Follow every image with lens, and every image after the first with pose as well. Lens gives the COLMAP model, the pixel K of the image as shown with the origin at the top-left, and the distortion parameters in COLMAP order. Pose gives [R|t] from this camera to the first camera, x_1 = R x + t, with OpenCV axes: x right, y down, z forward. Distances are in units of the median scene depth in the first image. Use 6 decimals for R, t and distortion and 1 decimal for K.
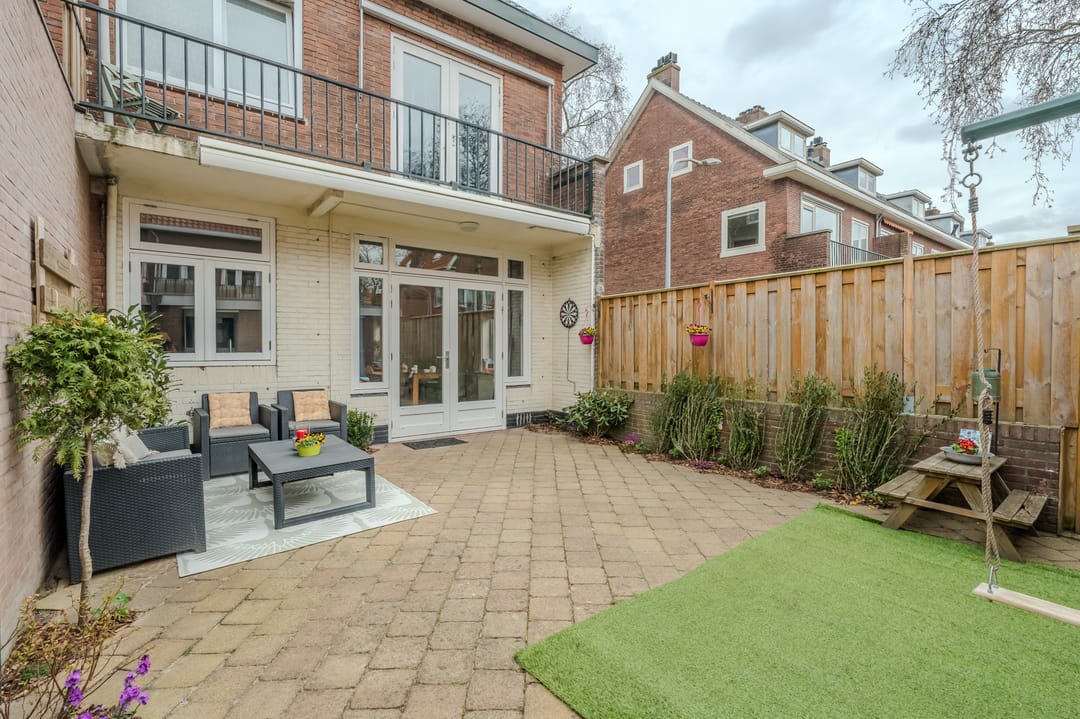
lens RADIAL K [[503.3, 0, 550.4], [0, 503.3, 353.6], [0, 0, 1]] dist [-0.001480, 0.001154]
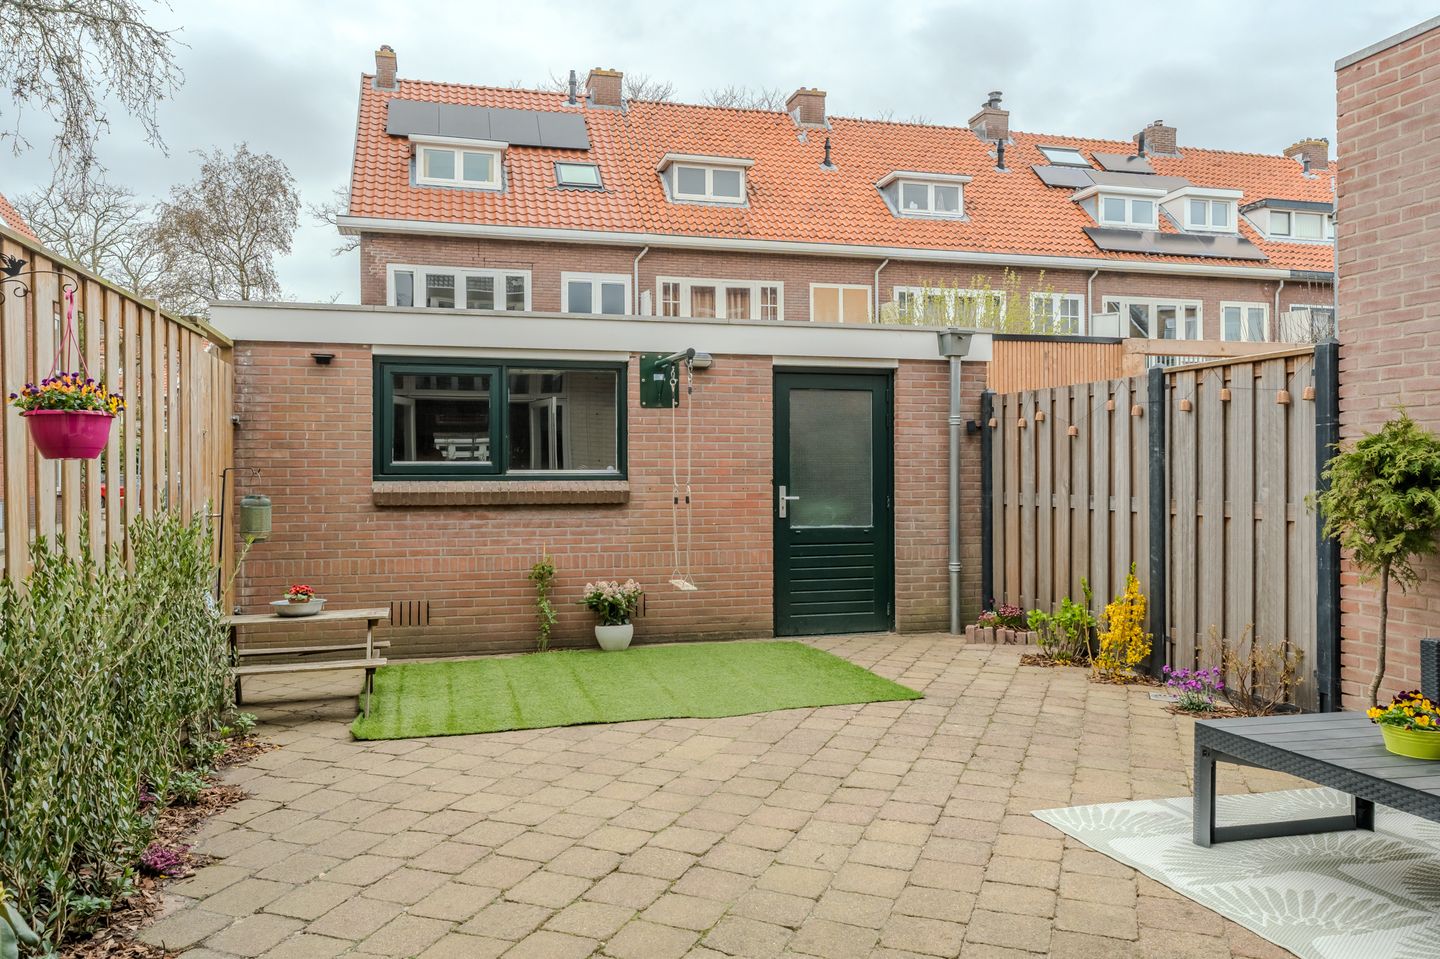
lens RADIAL K [[965.6, 0, 704.7], [0, 965.6, 472.8], [0, 0, 1]] dist [-0.006611, -0.004586]
pose [[-0.914895, 0.002840, 0.403683, -0.213671], [0.010664, 0.999796, 0.017135, -0.012988], [-0.403552, 0.019982, -0.914739, 1.339128]]
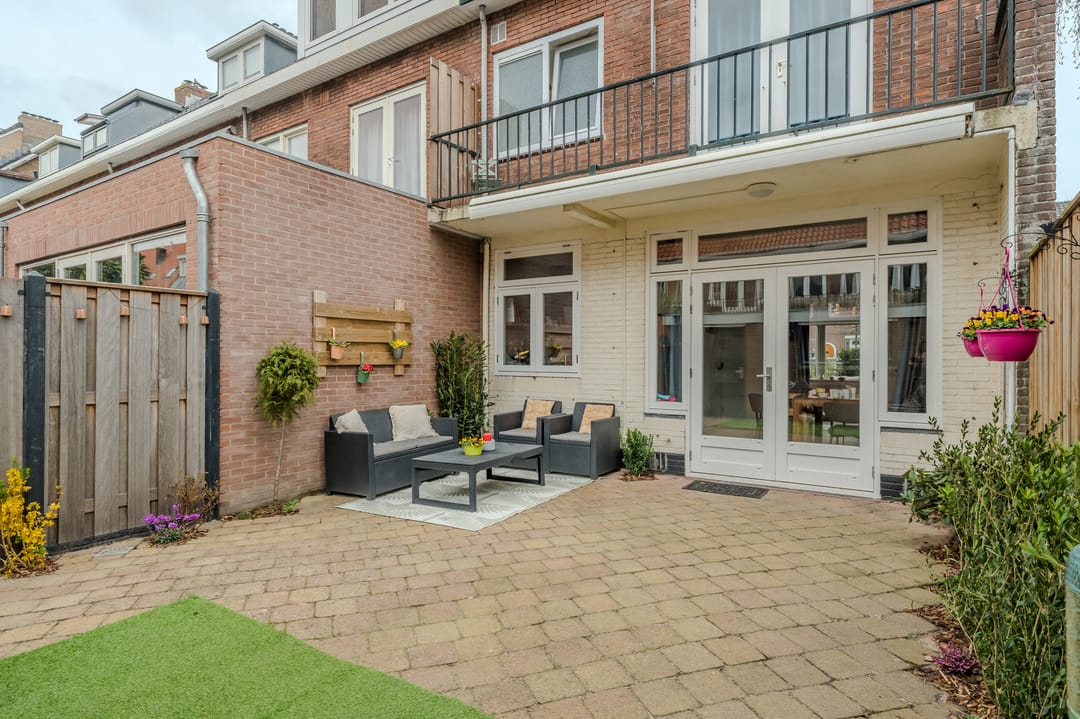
lens RADIAL K [[605.8, 0, 520.5], [0, 605.8, 355.2], [0, 0, 1]] dist [-0.005769, 0.003677]
pose [[0.289849, -0.005985, -0.957054, 0.638844], [-0.015292, 0.999824, -0.010883, -0.008844], [0.956950, 0.017789, 0.289706, 0.512101]]
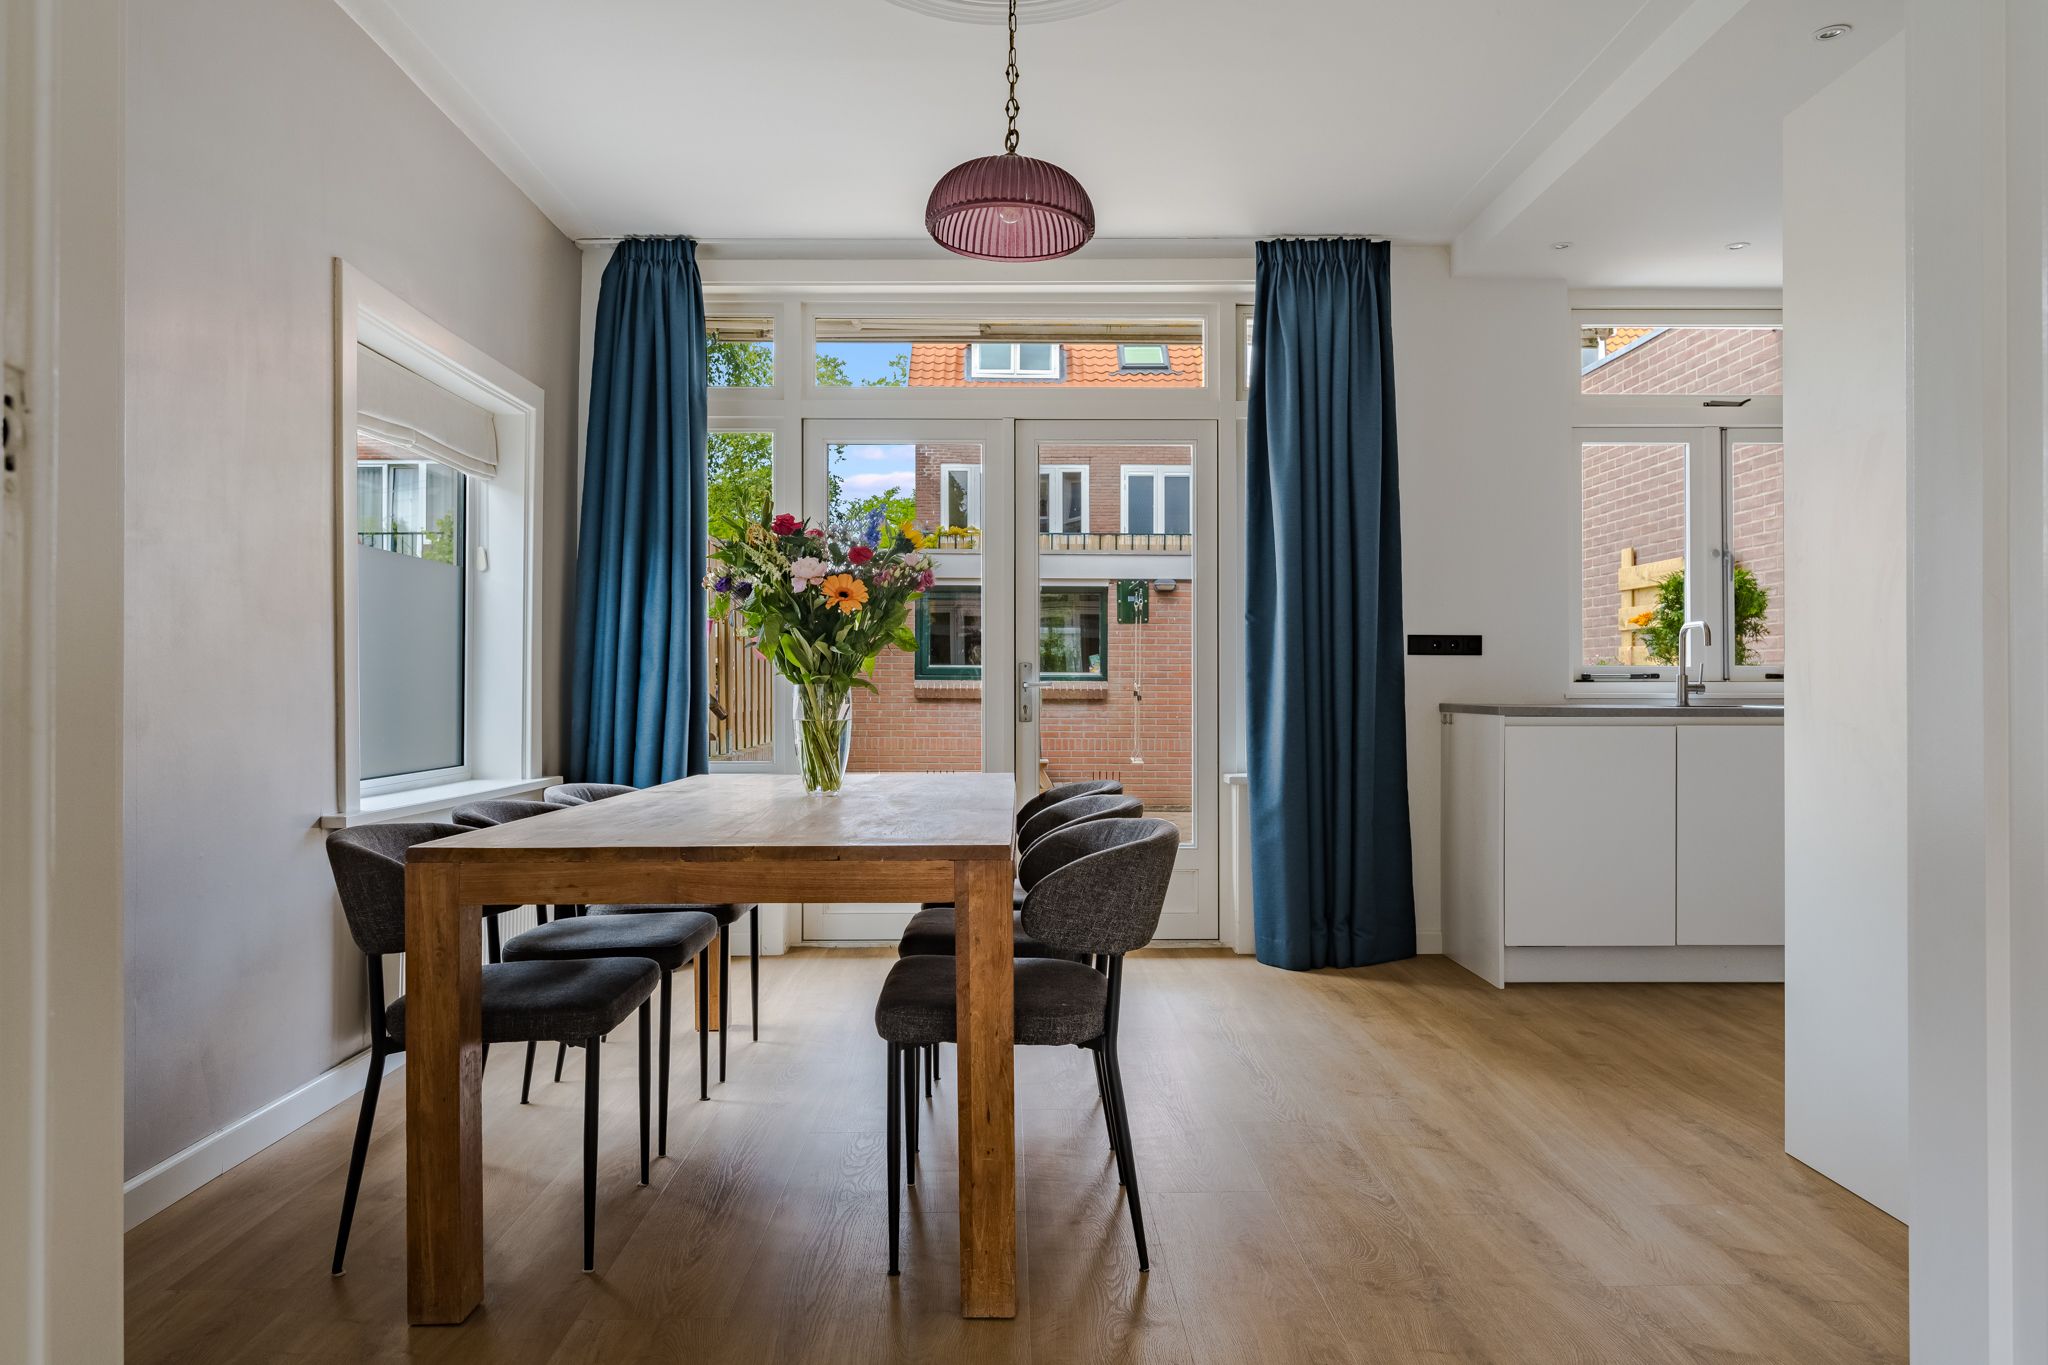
lens RADIAL K [[1139.9, 0, 1023.6], [0, 1139.9, 680.2], [0, 0, 1]] dist [0.004200, 0.000240]
pose [[-0.787385, -0.001724, 0.616459, -0.730098], [0.006375, 0.999920, 0.010939, -0.004253], [-0.616429, 0.012543, -0.787311, 1.857242]]
